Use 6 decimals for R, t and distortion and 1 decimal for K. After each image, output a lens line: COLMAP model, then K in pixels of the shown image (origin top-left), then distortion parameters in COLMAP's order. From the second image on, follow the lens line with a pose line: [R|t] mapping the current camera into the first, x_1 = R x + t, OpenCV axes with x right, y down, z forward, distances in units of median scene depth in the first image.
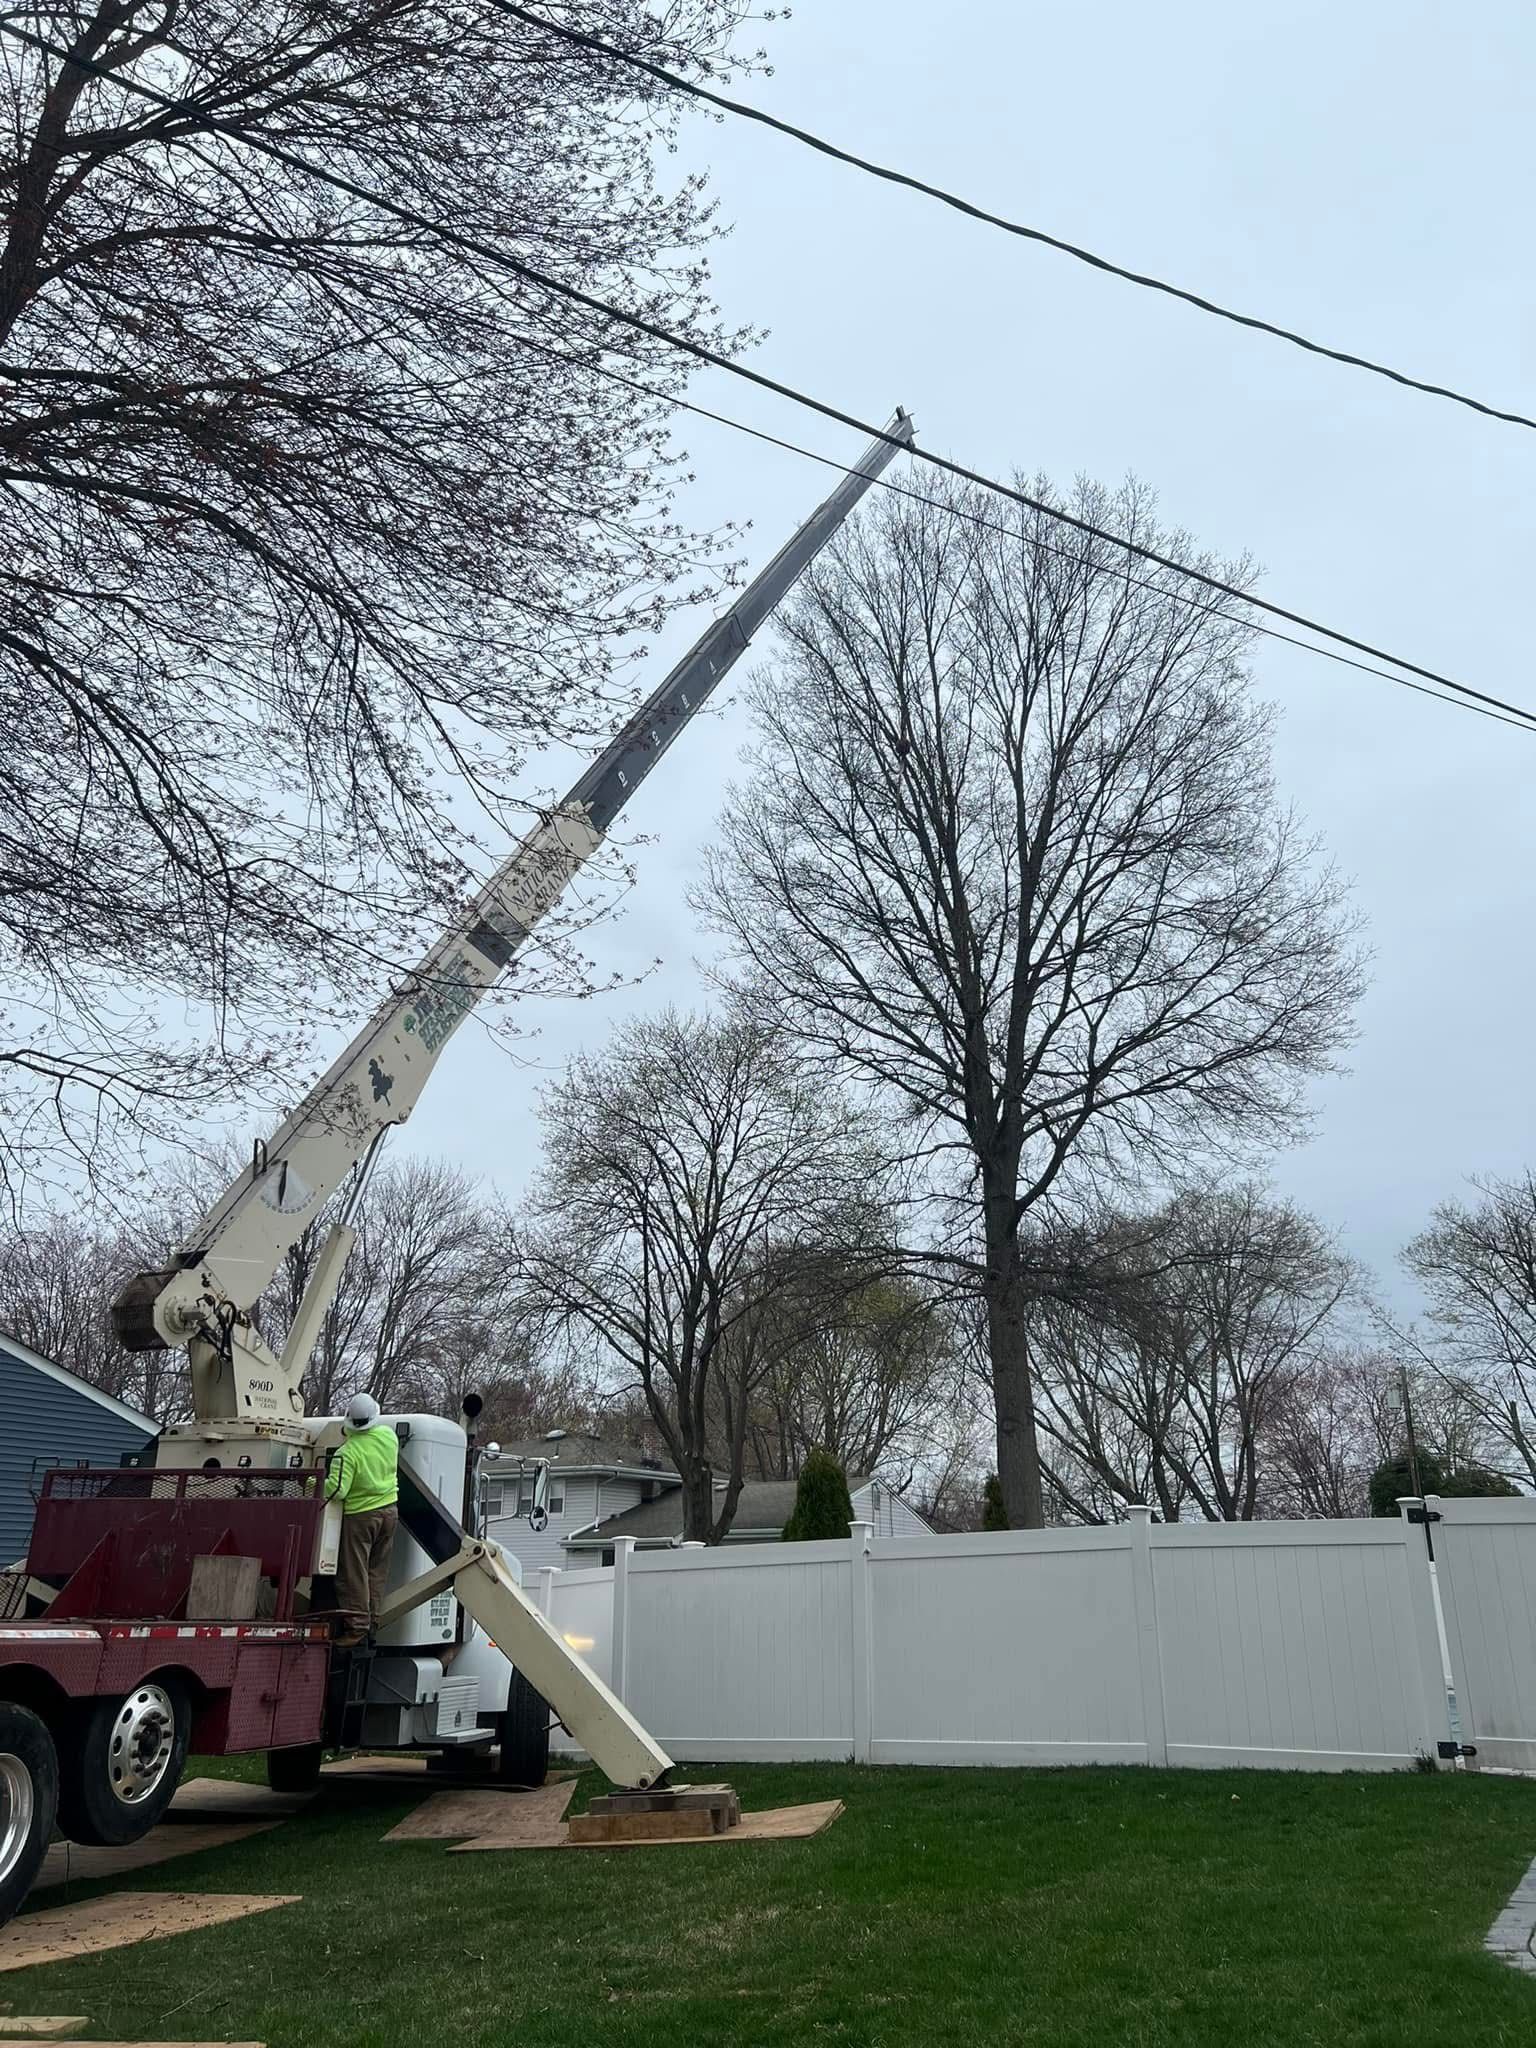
lens RADIAL K [[1514.6, 0, 782.0], [0, 1514.6, 1015.3], [0, 0, 1]] dist [0.007269, -0.001301]
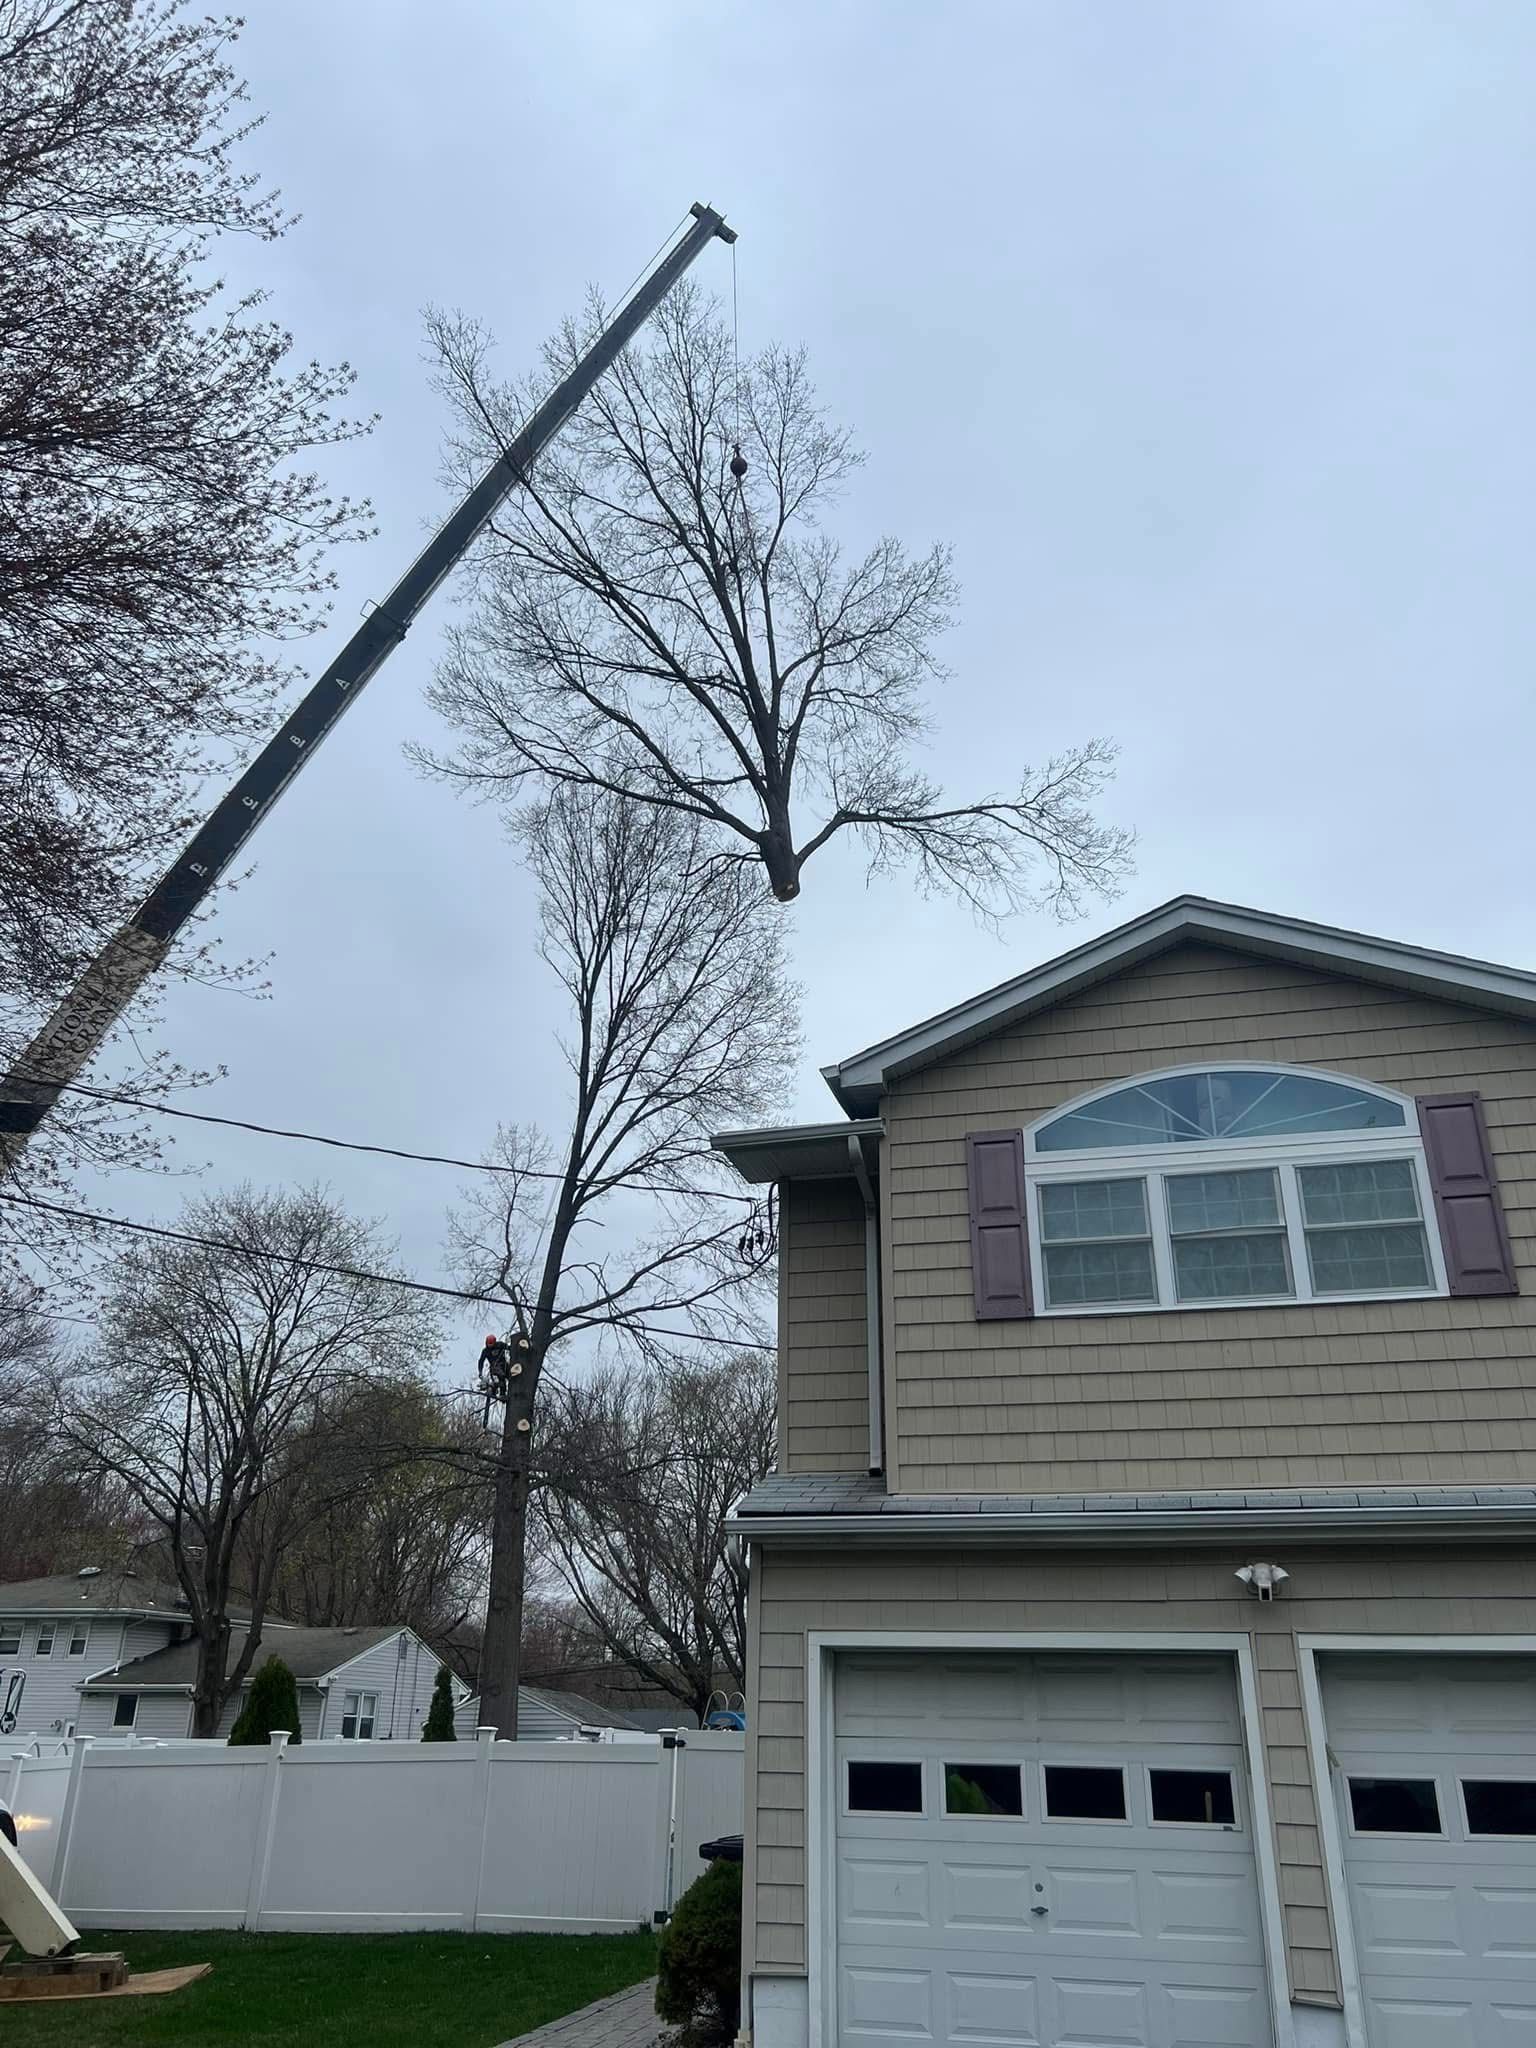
lens RADIAL K [[1508.1, 0, 768.0], [0, 1508.1, 1024.0], [0, 0, 1]] dist [0.065550, -0.064721]
pose [[0.970342, 0.113185, 0.213602, 0.069583], [-0.100065, 0.992423, -0.071299, -0.131826], [-0.220054, 0.047811, 0.974315, -0.237836]]
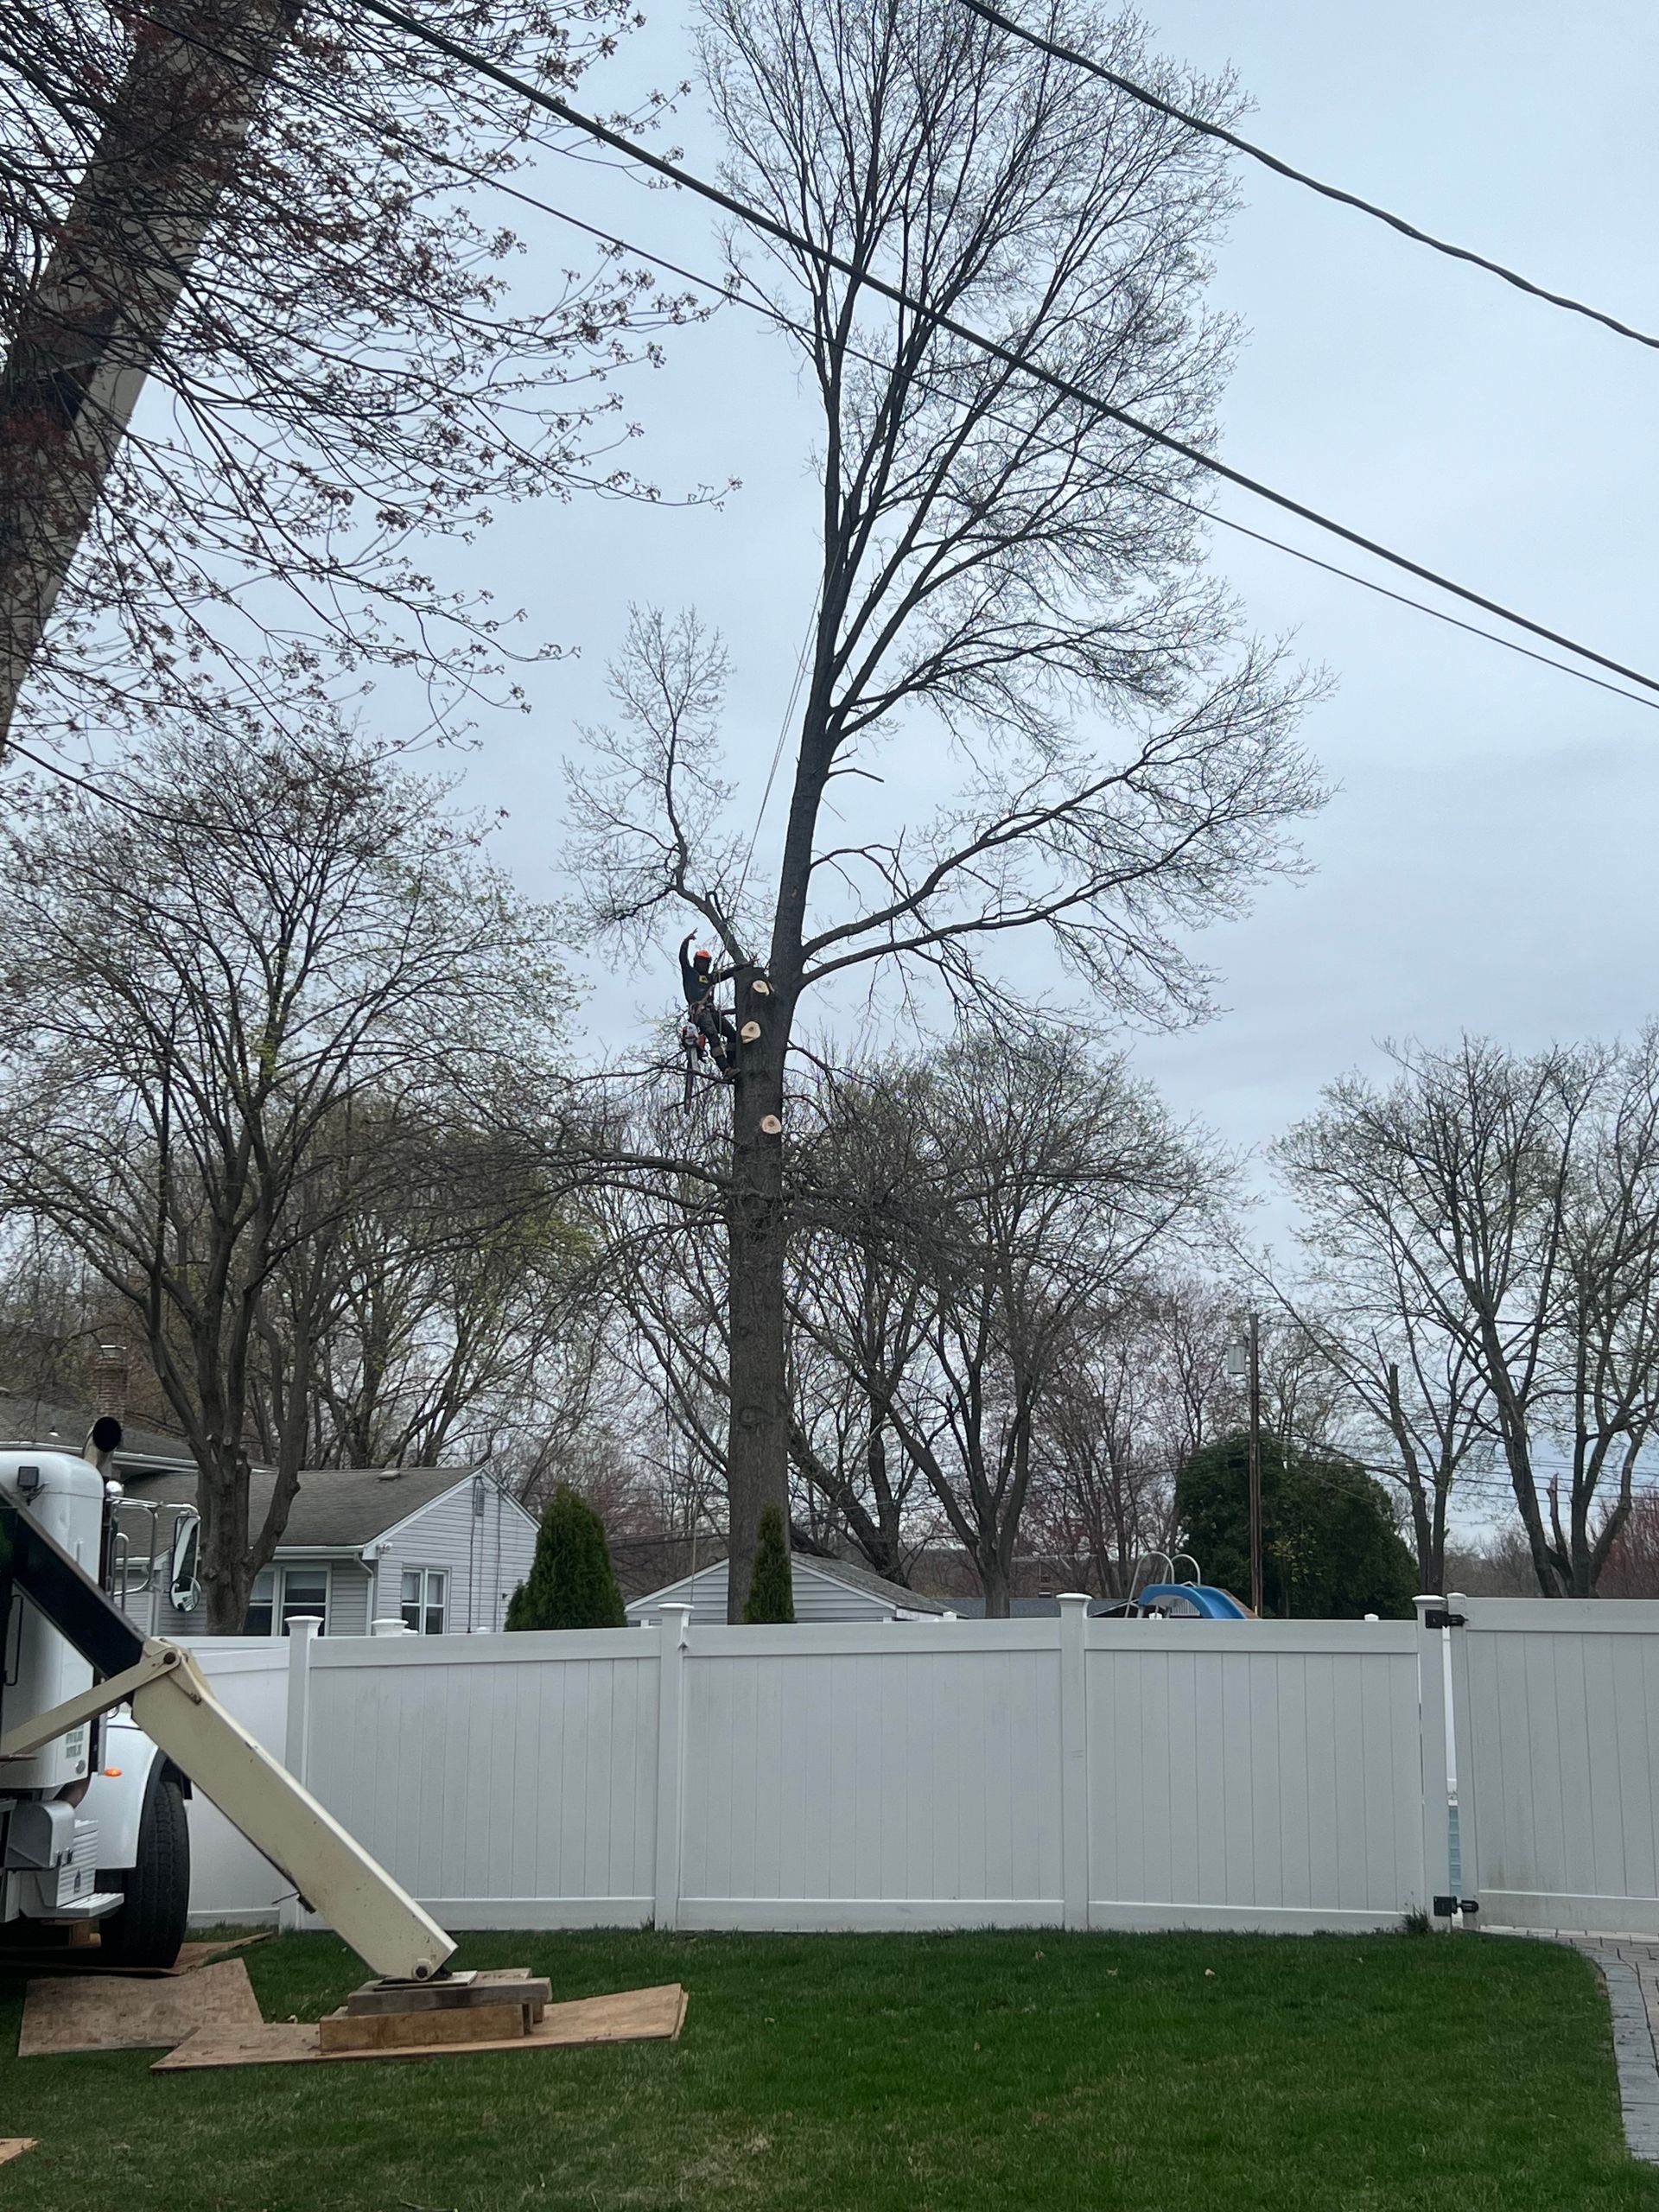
lens RADIAL K [[2545.7, 0, 847.9], [0, 2545.7, 1109.7], [0, 0, 1]] dist [0.150838, -0.446005]
pose [[0.970530, 0.053022, 0.235073, -0.104524], [-0.092089, 0.983060, 0.158468, -0.056472], [-0.222689, -0.175446, 0.958973, -0.076131]]
